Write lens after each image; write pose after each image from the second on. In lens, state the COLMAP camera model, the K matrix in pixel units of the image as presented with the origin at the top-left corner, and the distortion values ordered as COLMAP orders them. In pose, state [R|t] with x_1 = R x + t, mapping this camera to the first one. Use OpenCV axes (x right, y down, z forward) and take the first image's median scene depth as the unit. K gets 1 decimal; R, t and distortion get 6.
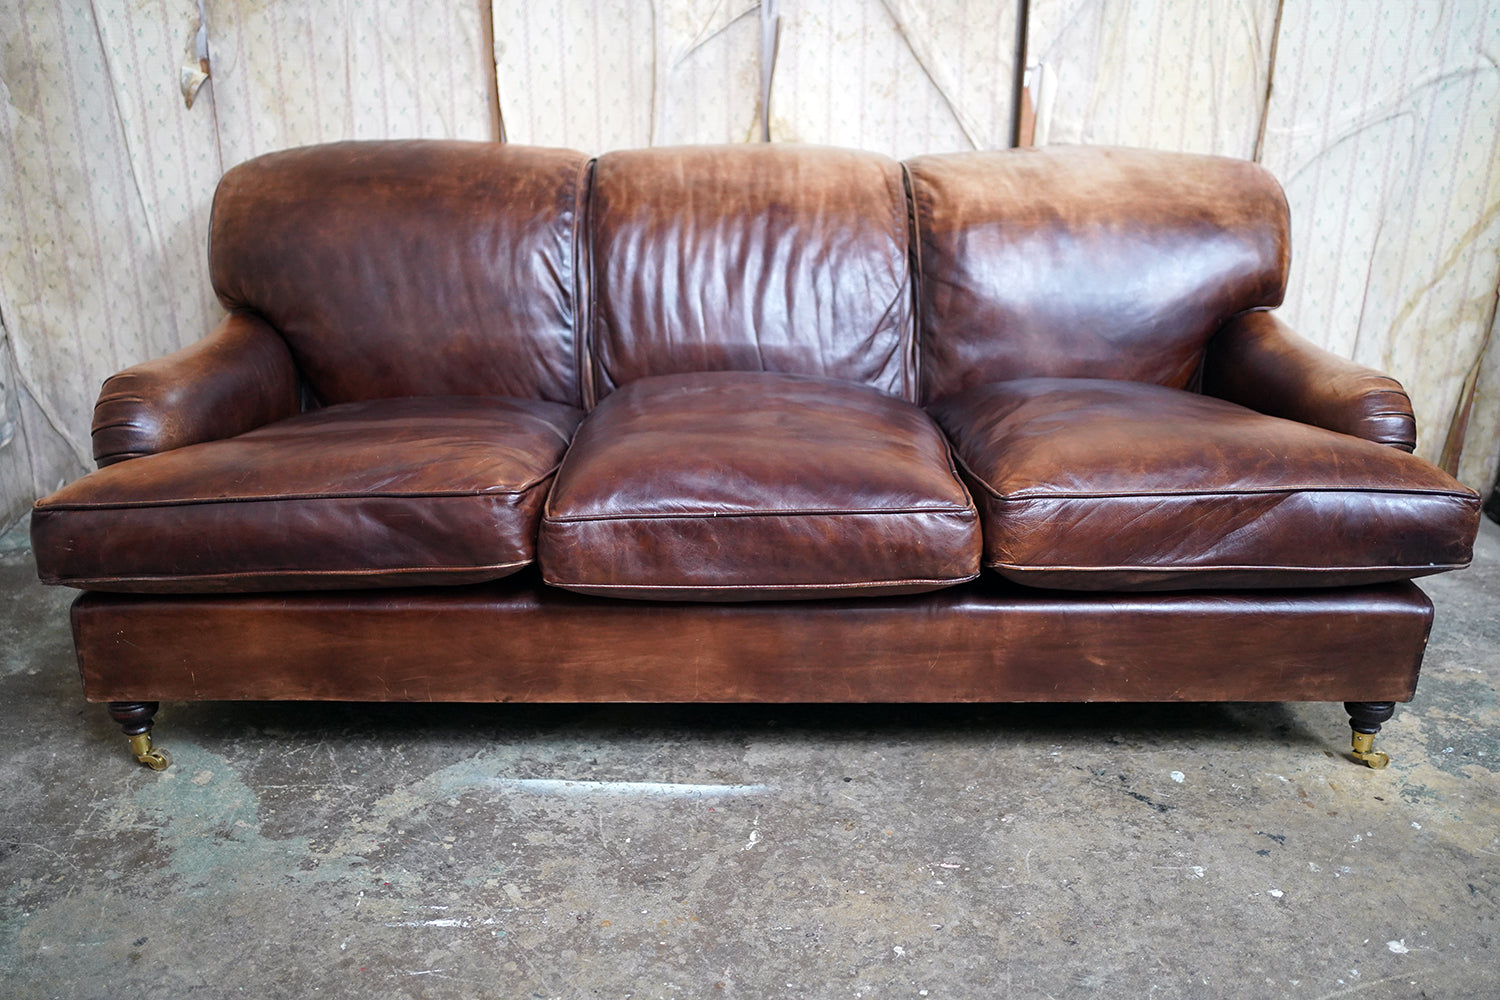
lens RADIAL K [[1512.8, 0, 753.5], [0, 1512.8, 502.2], [0, 0, 1]] dist [0.034903, 0.000000]
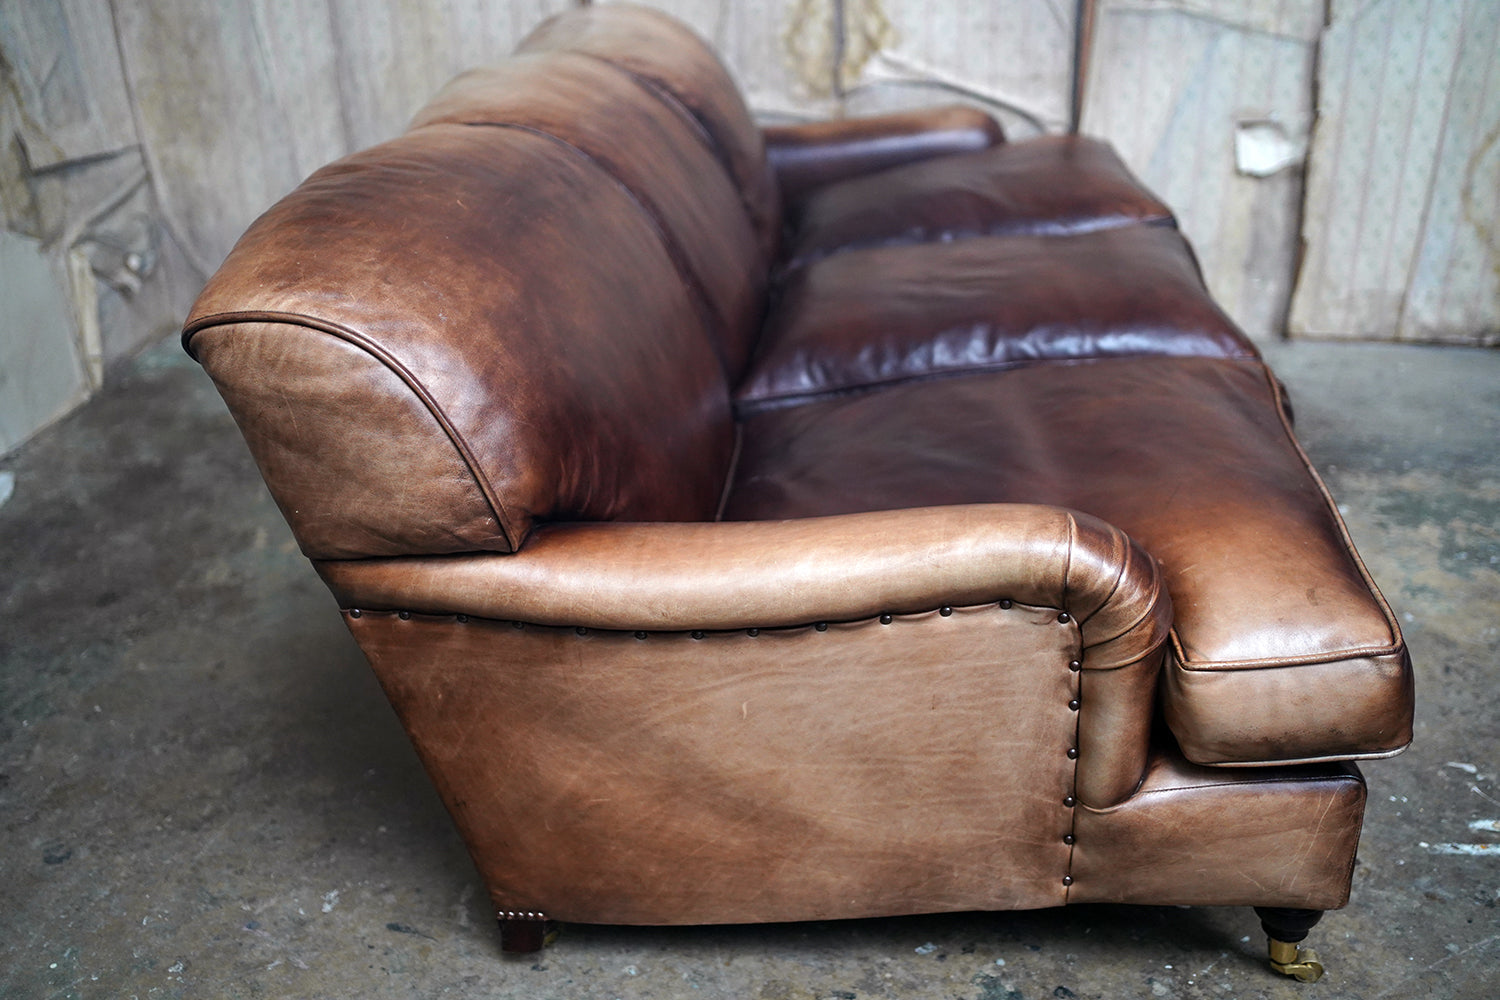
lens RADIAL K [[1512.8, 0, 757.7], [0, 1512.8, 491.1], [0, 0, 1]] dist [0.034903, 0.000000]
pose [[0.992835, 0.021980, -0.117455, 0.093055], [-0.016281, 0.998653, 0.049262, 0.066532], [0.118379, -0.046997, 0.991856, -0.056313]]
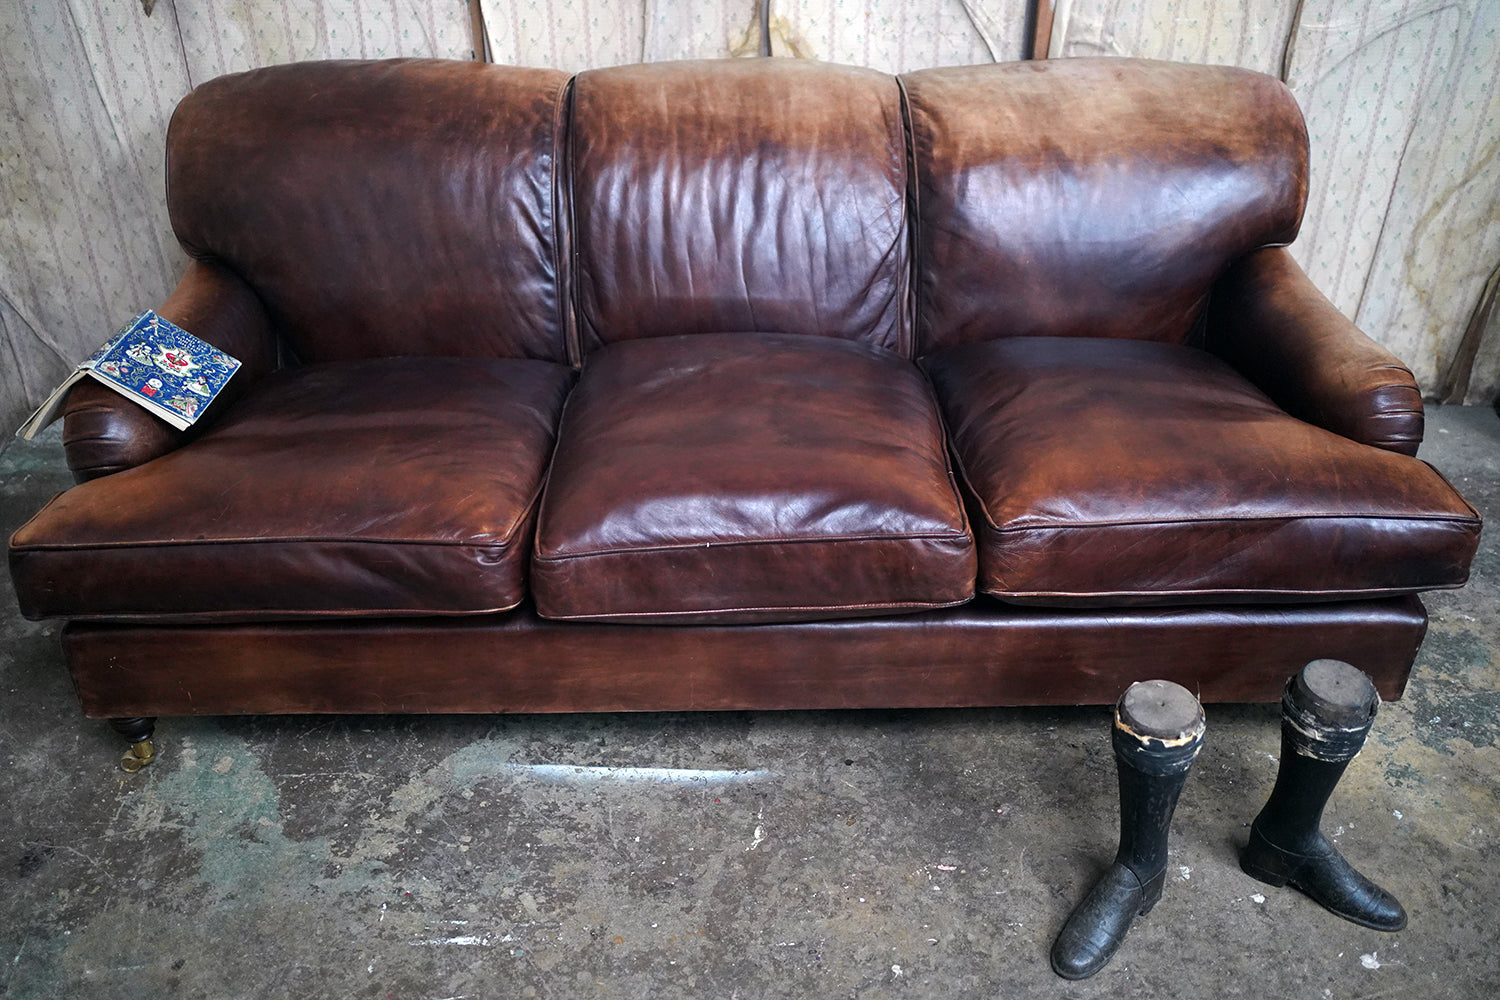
lens RADIAL K [[1512.8, 0, 752.9], [0, 1512.8, 502.7], [0, 0, 1]] dist [0.034903, 0.000000]
pose [[0.999966, -0.007813, -0.002687, 0.000841], [0.008199, 0.978649, 0.205376, -0.168931], [0.001025, -0.205391, 0.978680, 0.023677]]
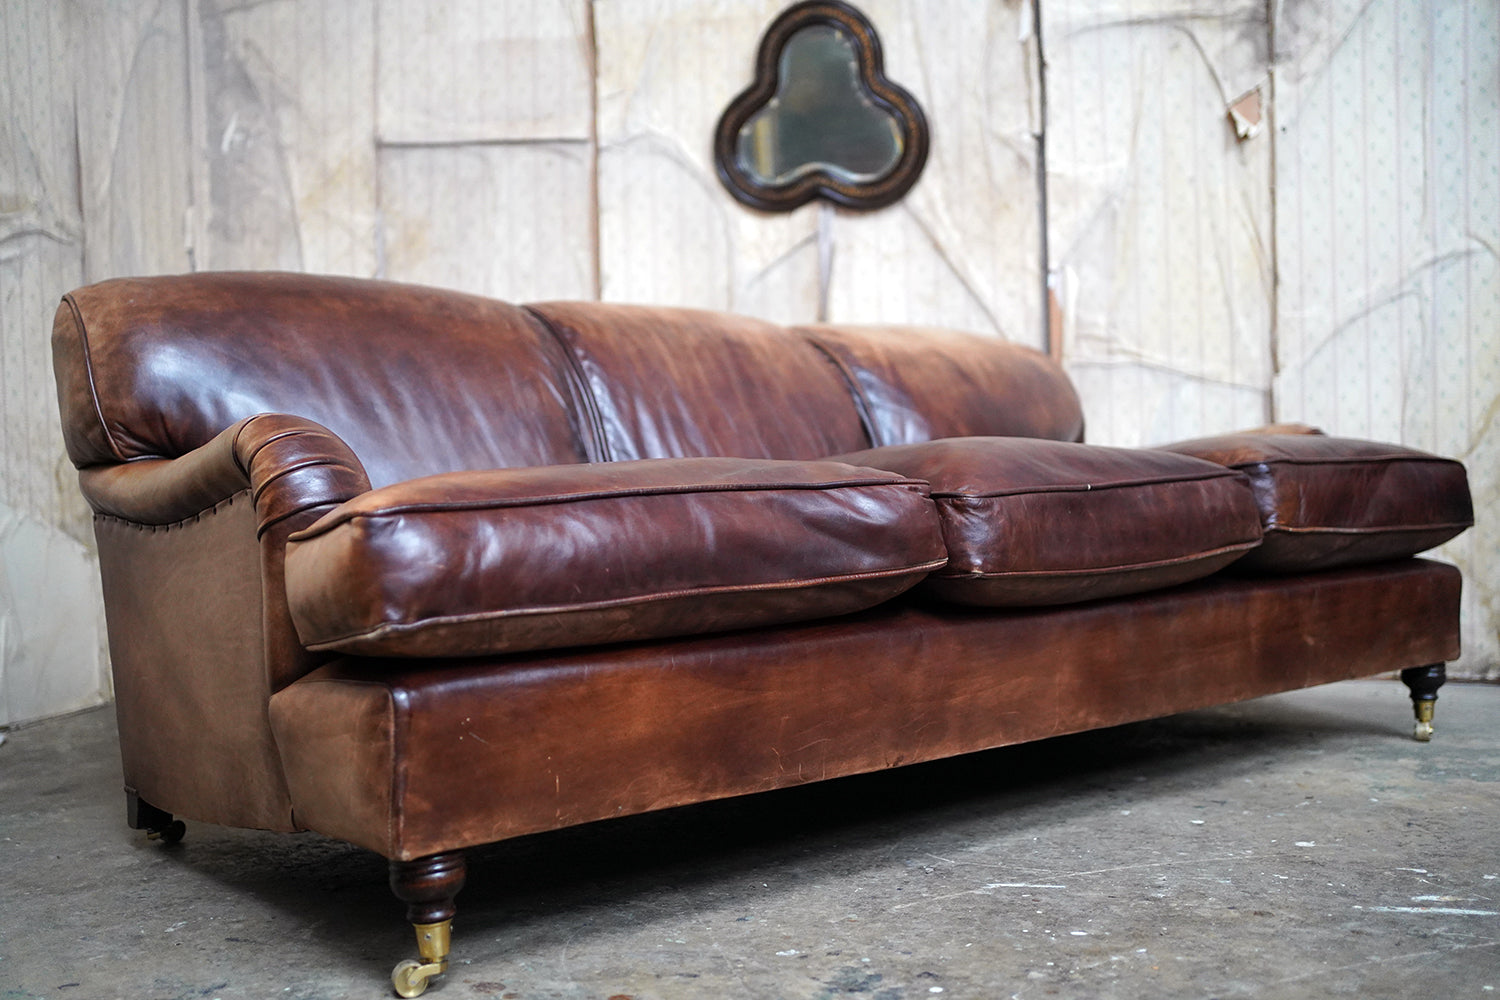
lens RADIAL K [[1512.8, 0, 747.7], [0, 1512.8, 491.0], [0, 0, 1]] dist [0.034903, 0.000000]
pose [[0.980801, -0.026072, -0.193259, 0.188601], [-0.046869, 0.930457, -0.363390, 0.319848], [0.189294, 0.365471, 0.911372, -0.026187]]
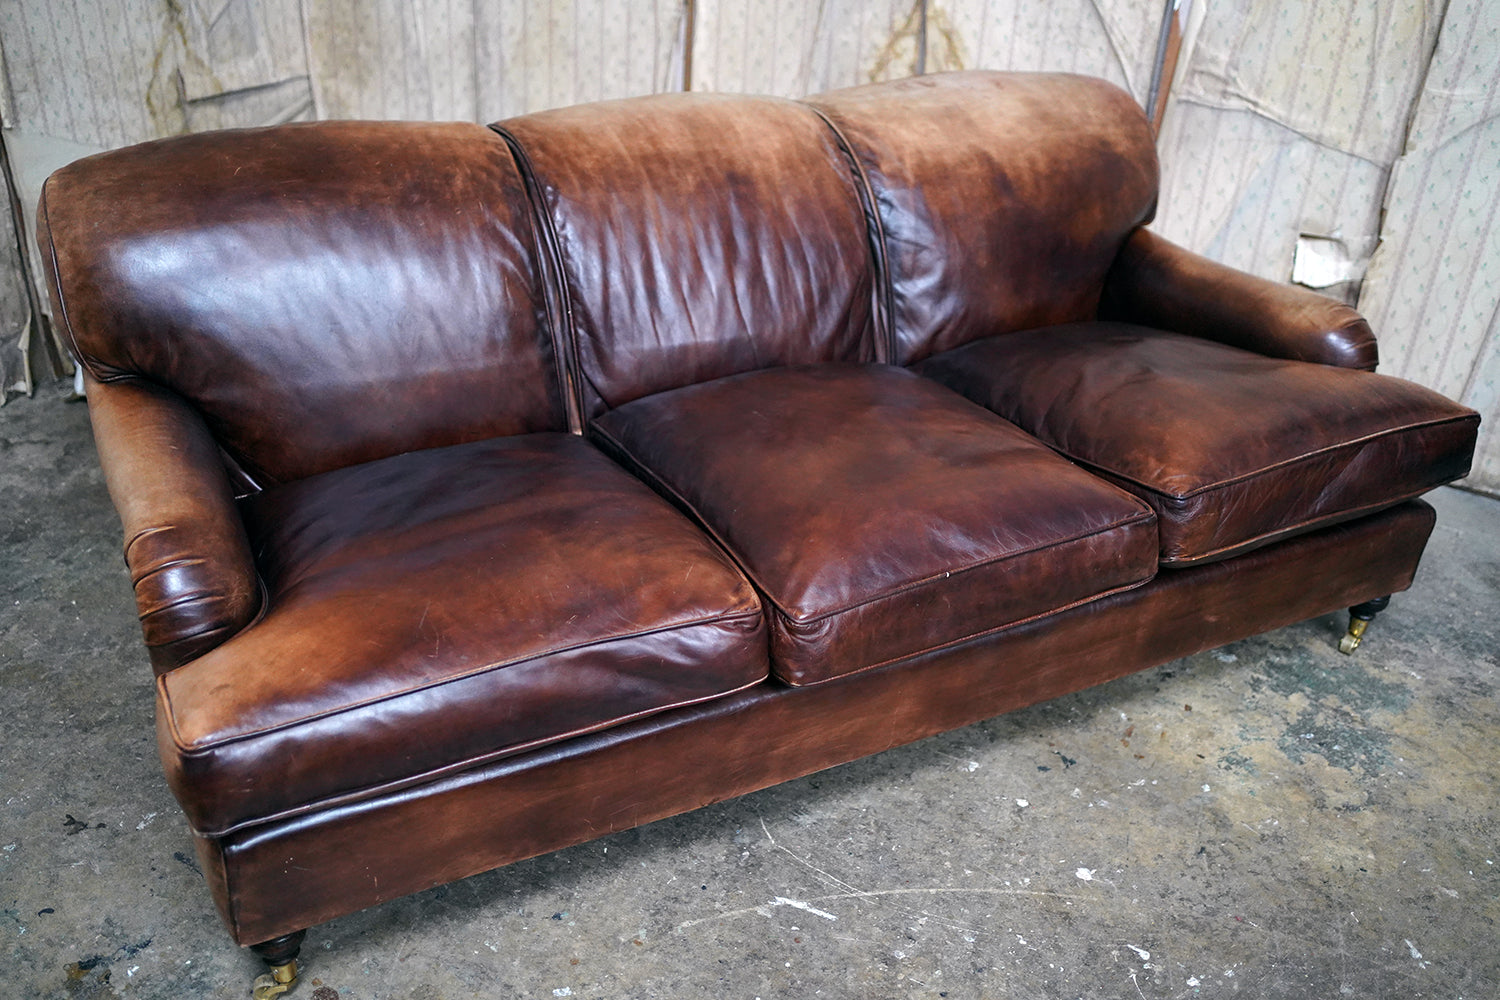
lens RADIAL K [[1512.8, 0, 752.7], [0, 1512.8, 500.4], [0, 0, 1]] dist [0.034903, 0.000000]
pose [[0.921750, 0.236379, -0.307412, 0.336588], [-0.192991, 0.967218, 0.165058, -0.078796], [0.336351, -0.092814, 0.937152, -0.072485]]
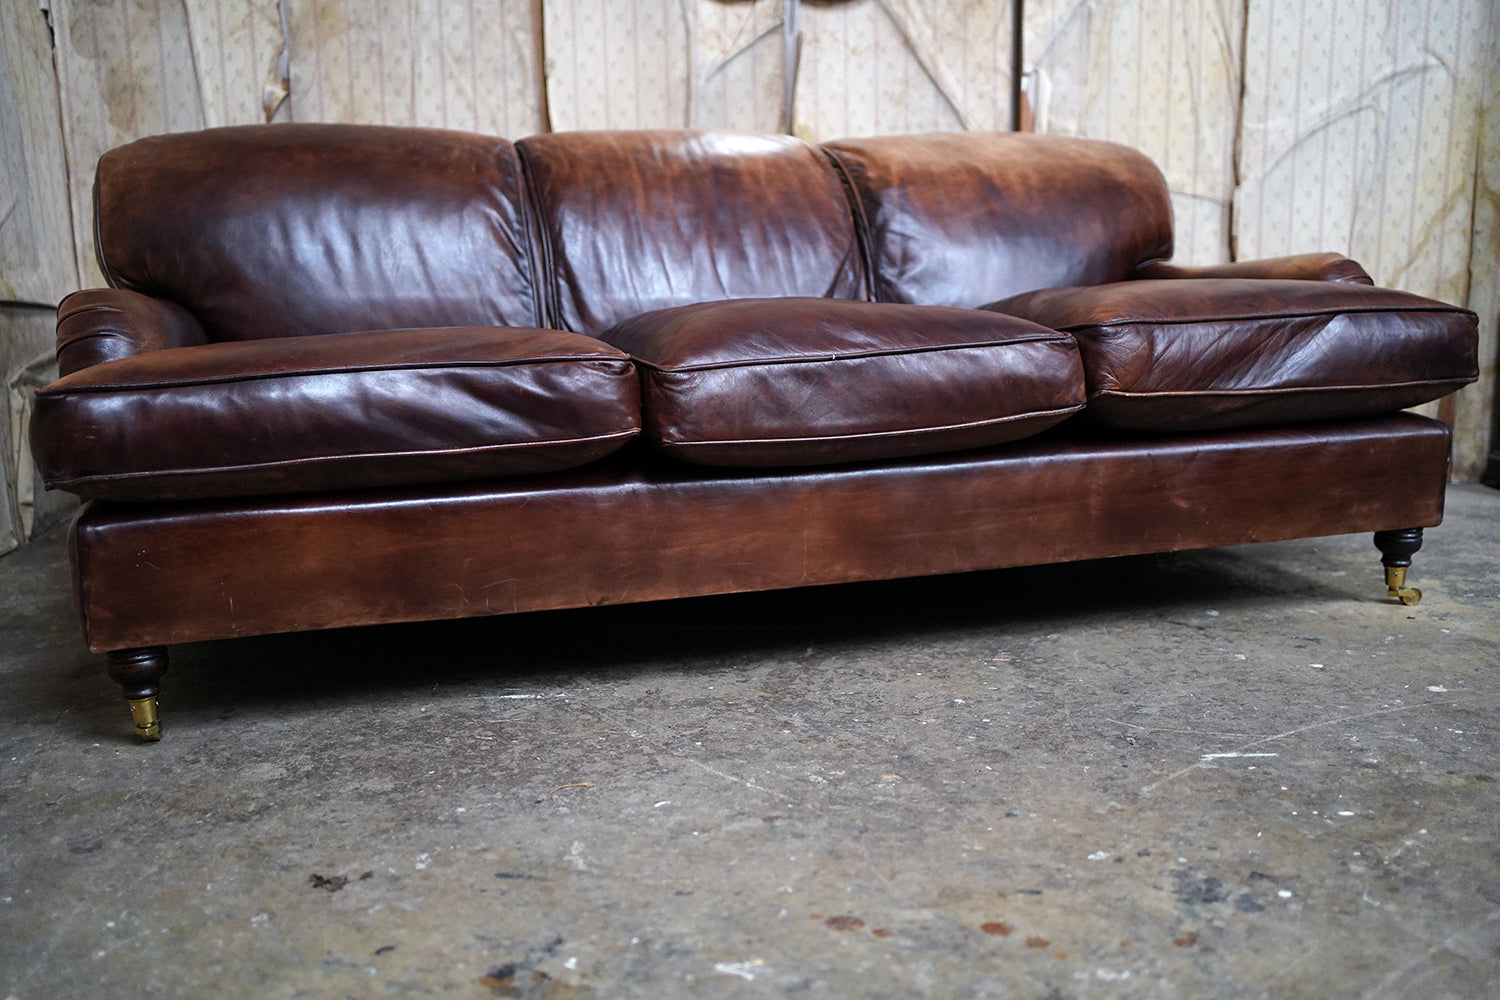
lens RADIAL K [[1512.8, 0, 754.0], [0, 1512.8, 491.7], [0, 0, 1]] dist [0.034903, 0.000000]
pose [[0.999753, -0.021495, 0.005583, -0.033018], [0.022177, 0.979465, -0.200392, 0.253144], [-0.001161, 0.200467, 0.979700, -0.031188]]
